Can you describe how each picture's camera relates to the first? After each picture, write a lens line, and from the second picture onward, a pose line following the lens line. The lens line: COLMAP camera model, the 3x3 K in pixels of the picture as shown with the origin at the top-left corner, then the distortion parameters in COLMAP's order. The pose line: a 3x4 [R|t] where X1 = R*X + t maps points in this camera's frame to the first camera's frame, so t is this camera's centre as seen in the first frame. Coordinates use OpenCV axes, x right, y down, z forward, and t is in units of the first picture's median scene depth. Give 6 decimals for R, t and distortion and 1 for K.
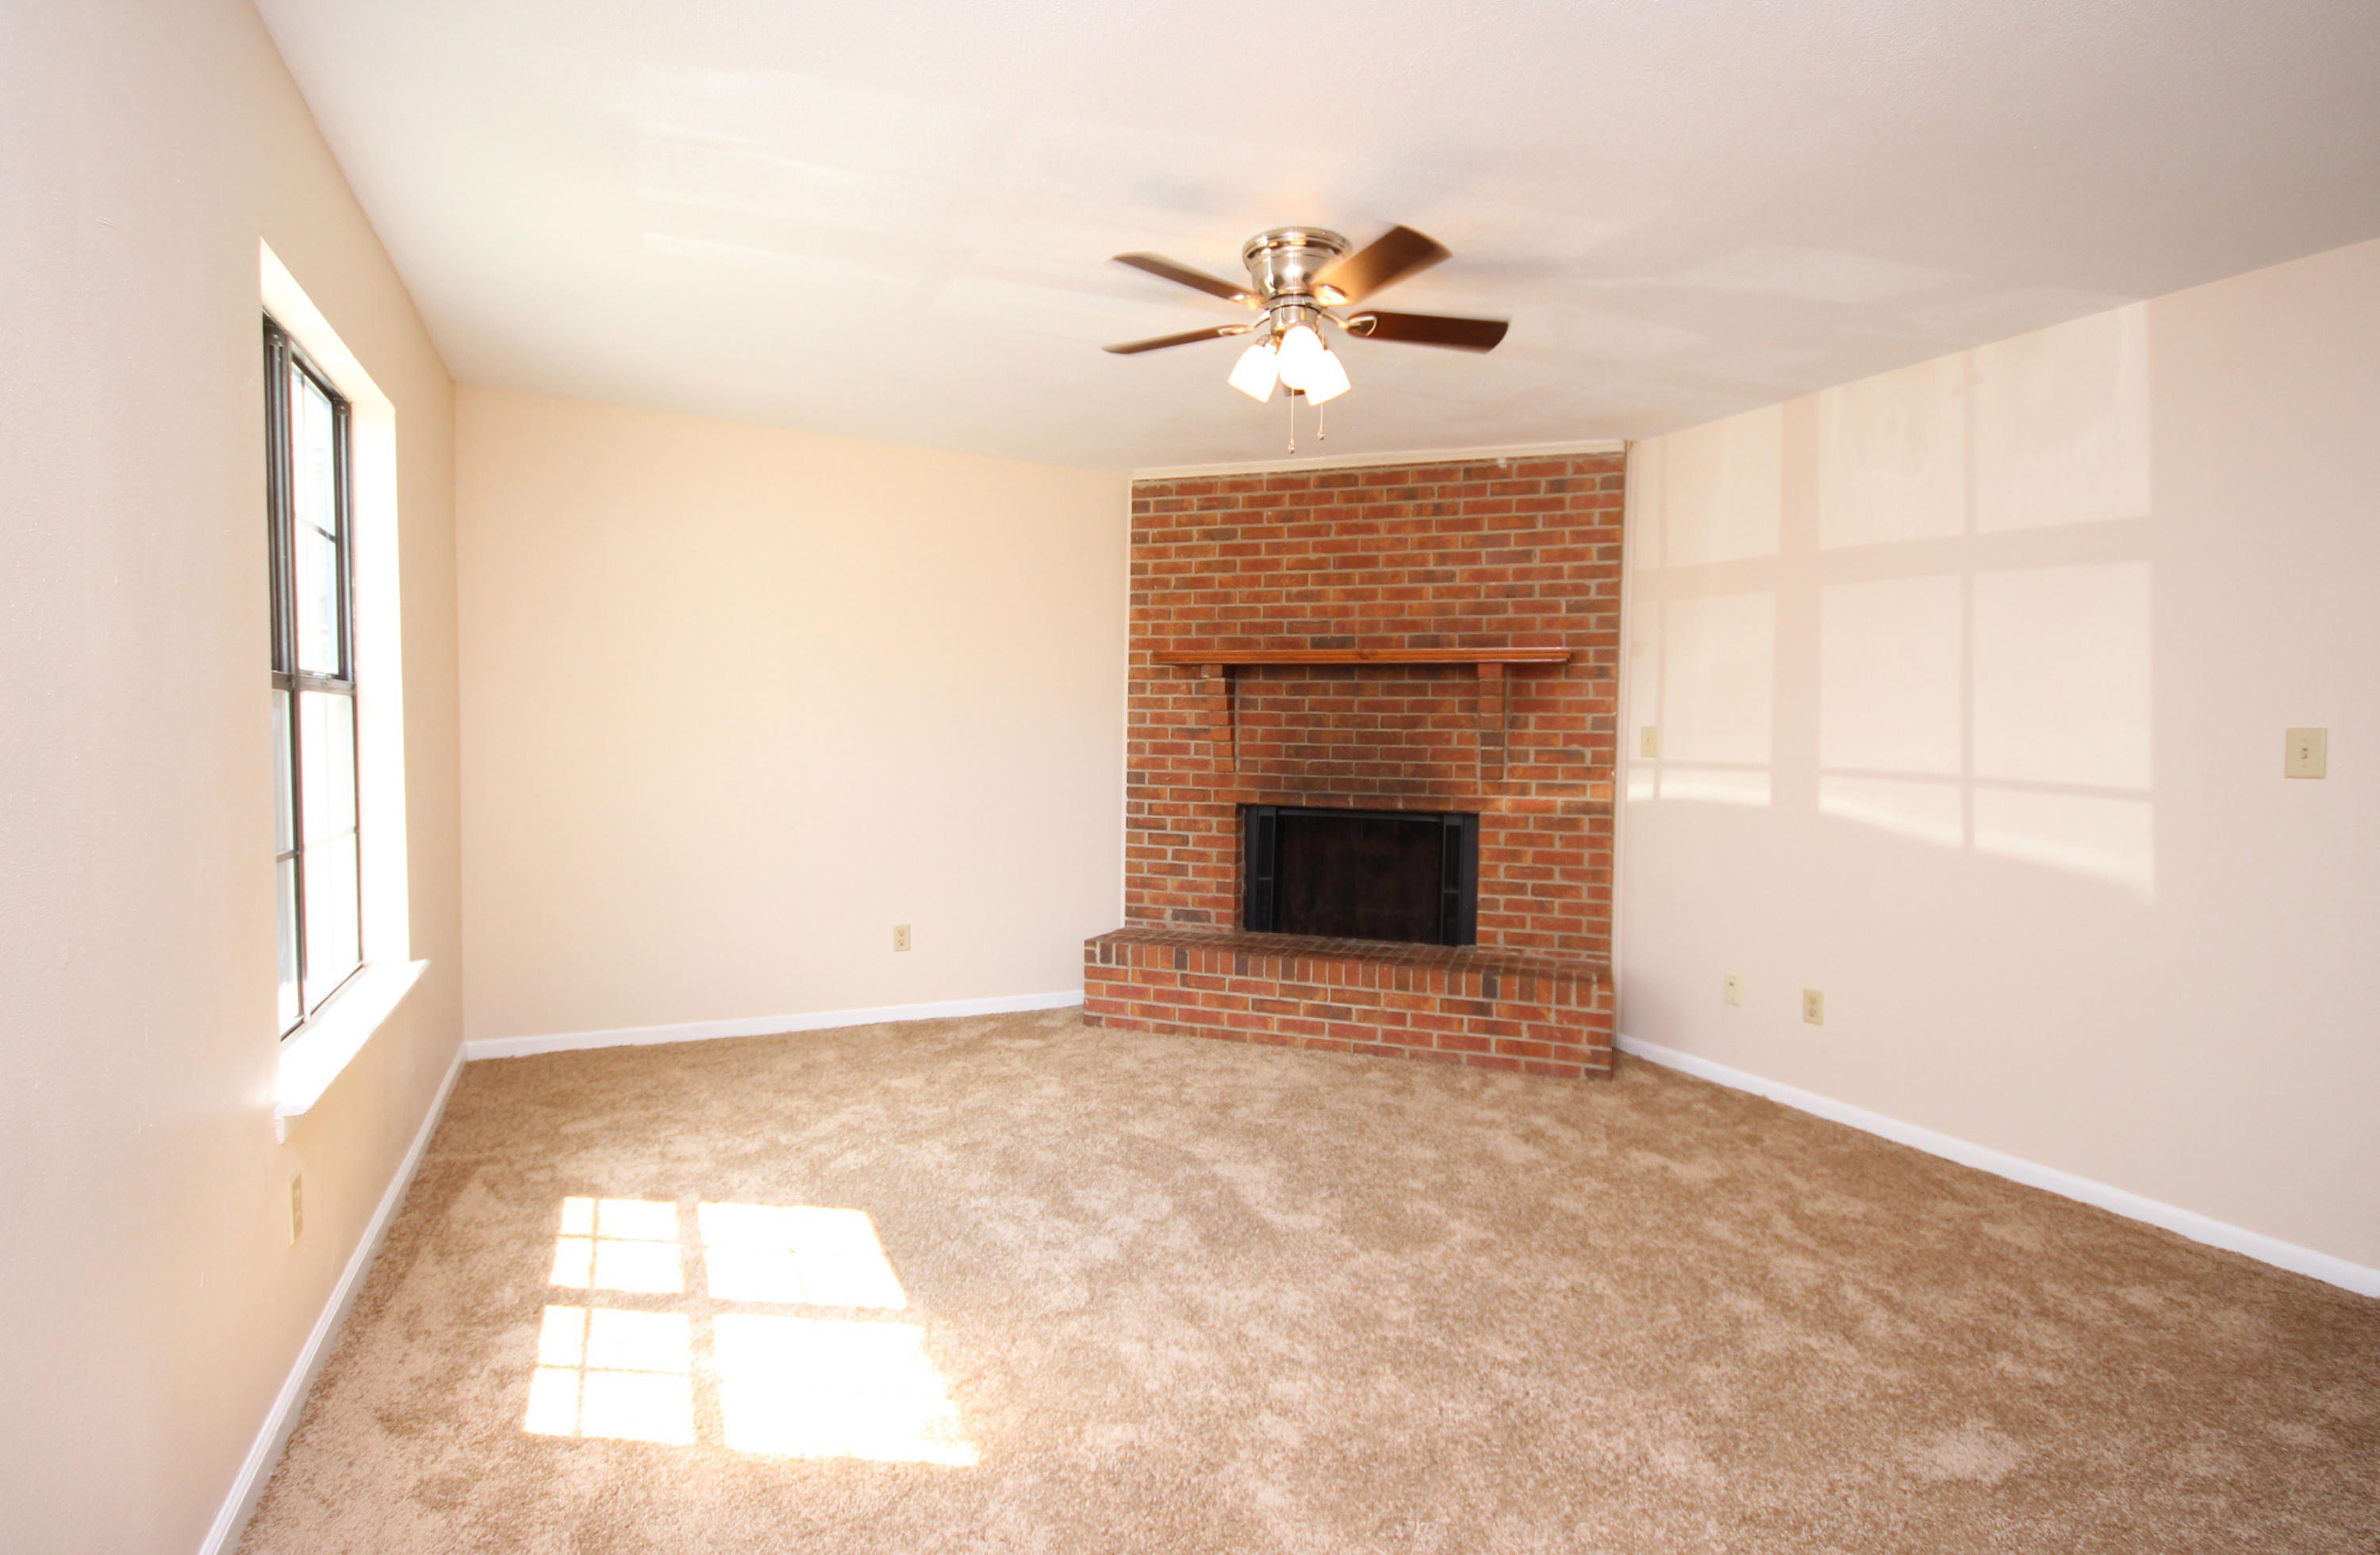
lens RADIAL K [[1124.6, 0, 1228.2], [0, 1124.6, 778.9], [0, 0, 1]] dist [-0.001604, -0.000001]
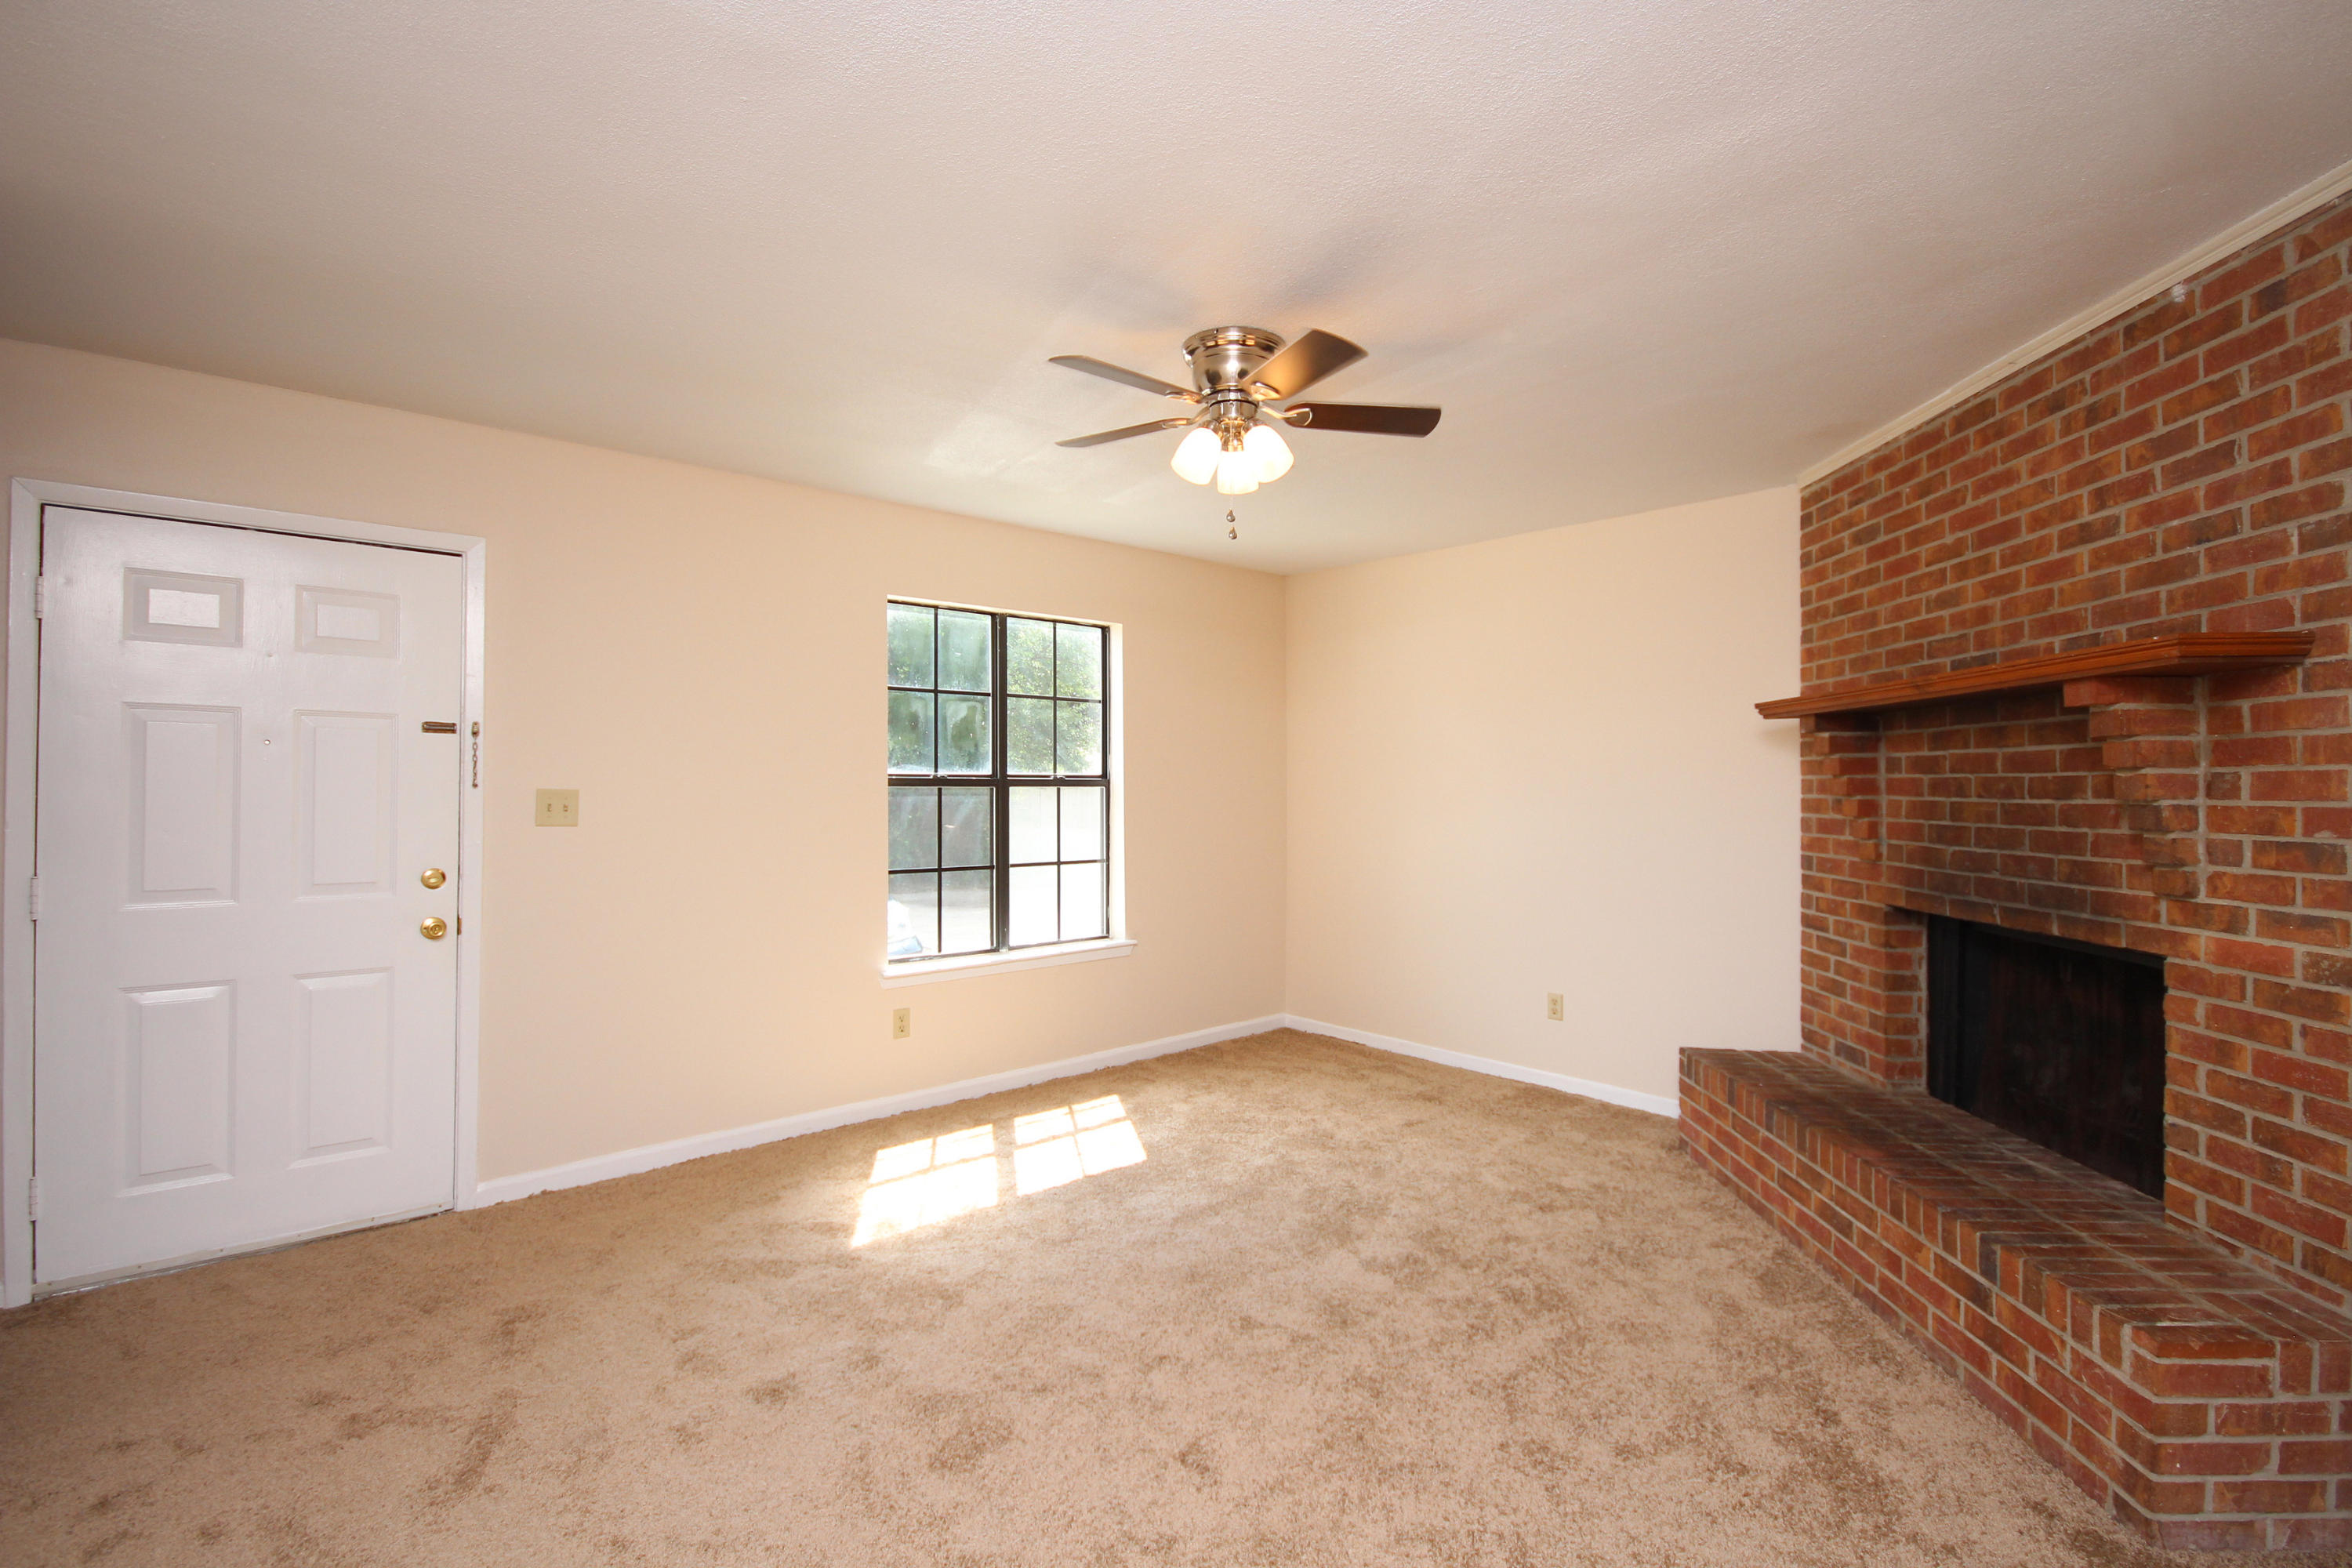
lens RADIAL K [[1088.1, 0, 1176.0], [0, 1088.1, 784.0], [0, 0, 1]] dist [0.023113, -0.019362]
pose [[0.251322, -0.019271, -0.967712, 0.606522], [-0.035835, 0.998931, -0.029200, -0.019901], [0.967240, 0.042016, 0.250362, 0.422280]]
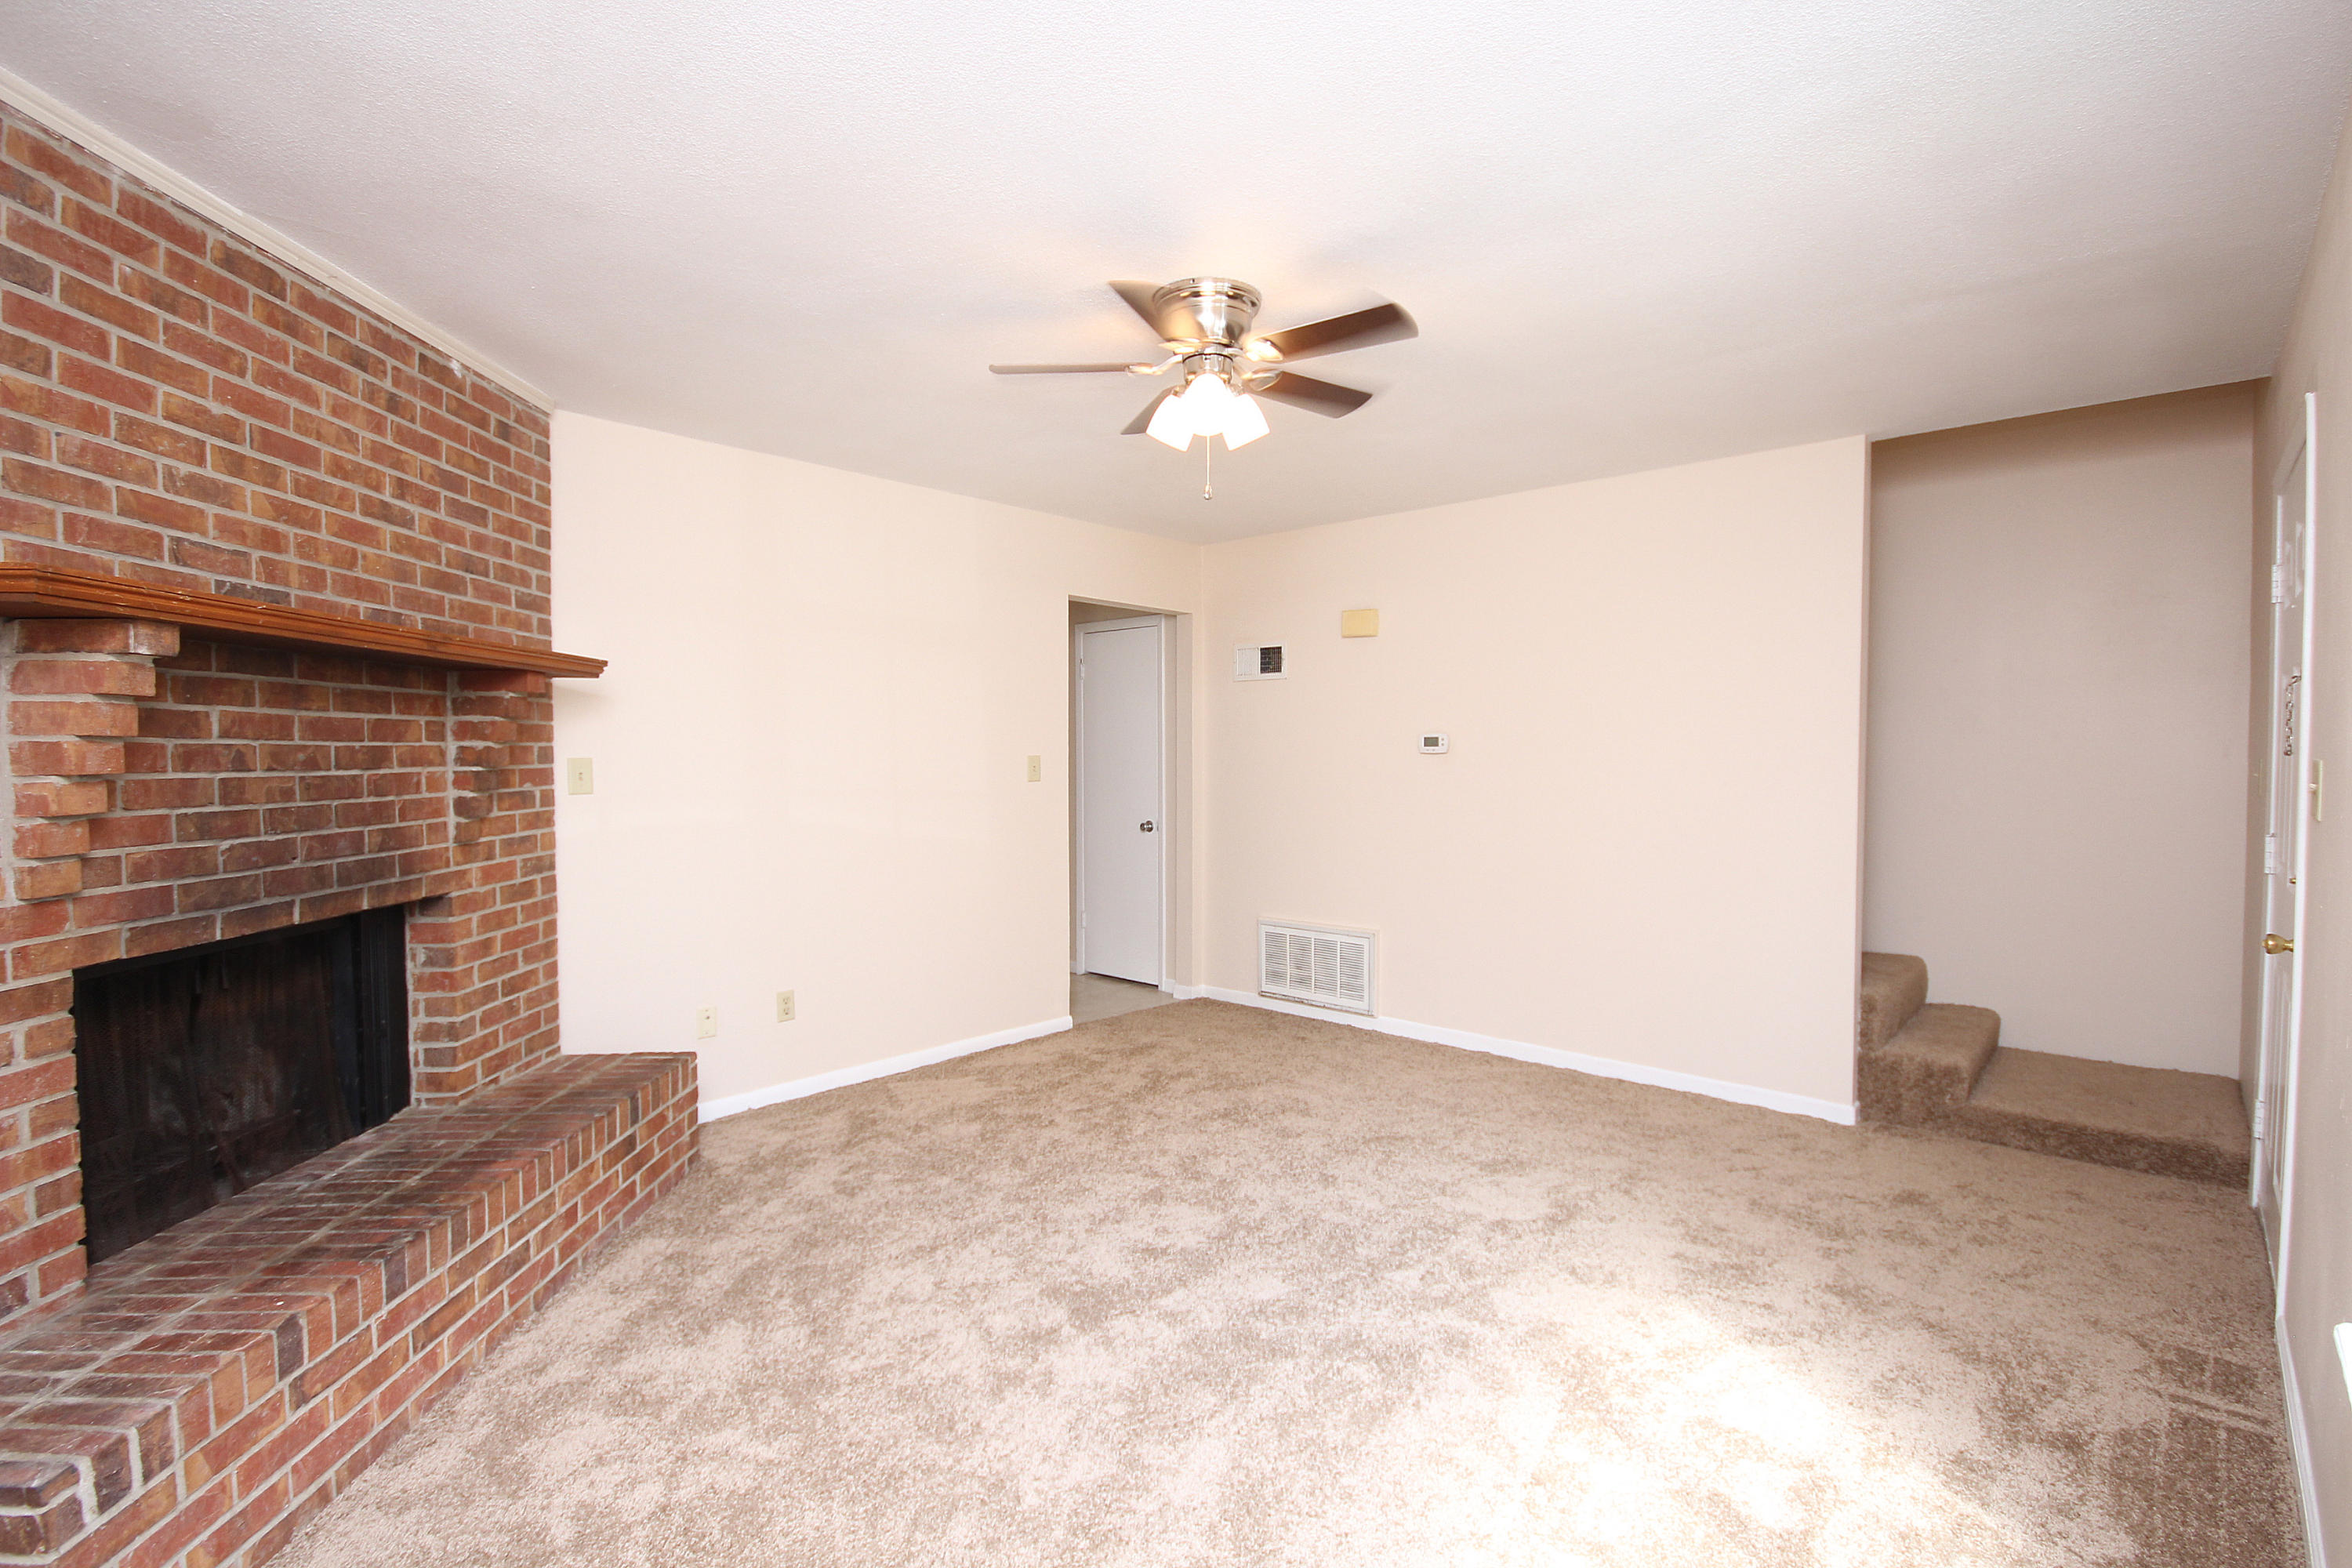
lens RADIAL K [[1088.1, 0, 1176.0], [0, 1088.1, 784.0], [0, 0, 1]] dist [0.023113, -0.019362]
pose [[-0.346056, -0.042947, 0.937230, -0.518533], [0.034310, 0.997704, 0.058386, -0.056844], [-0.937586, 0.052361, -0.343788, 0.823864]]
